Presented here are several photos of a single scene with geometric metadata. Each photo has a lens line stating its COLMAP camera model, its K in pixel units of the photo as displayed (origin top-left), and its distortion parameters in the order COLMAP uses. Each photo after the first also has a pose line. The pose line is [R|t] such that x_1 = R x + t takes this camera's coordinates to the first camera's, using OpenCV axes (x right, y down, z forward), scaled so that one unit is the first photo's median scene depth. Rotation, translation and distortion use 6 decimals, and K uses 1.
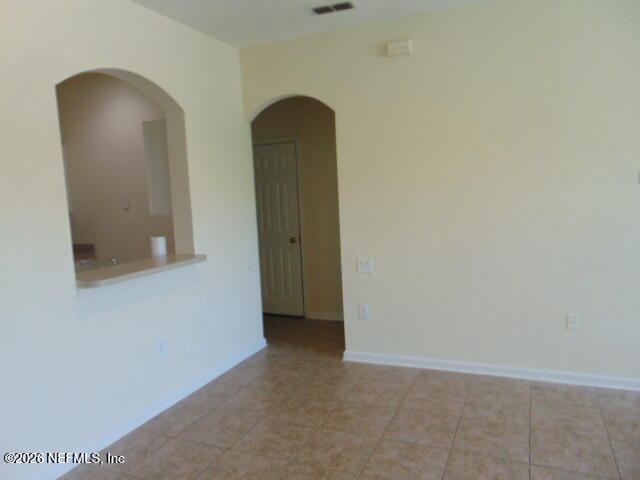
lens RADIAL K [[484.4, 0, 320.9], [0, 484.4, 237.8], [0, 0, 1]] dist [0.002219, 0.020689]
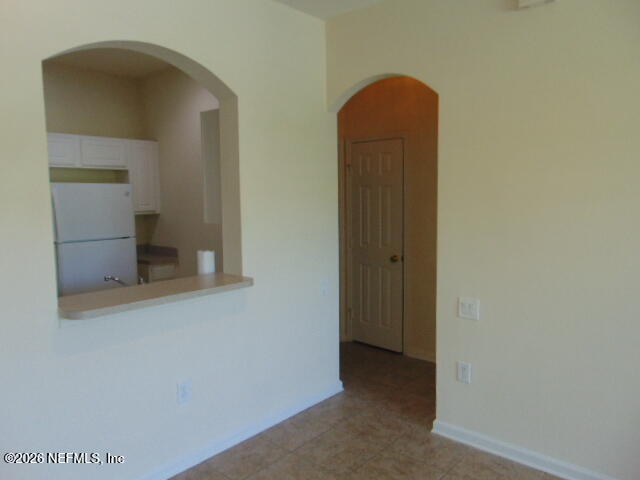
lens RADIAL K [[484.4, 0, 318.6], [0, 484.4, 241.6], [0, 0, 1]] dist [0.002219, 0.020689]
pose [[0.952789, 0.061808, -0.297277, 0.085732], [-0.060263, 0.998079, 0.014370, -0.038524], [0.297594, 0.004223, 0.954683, 0.247746]]
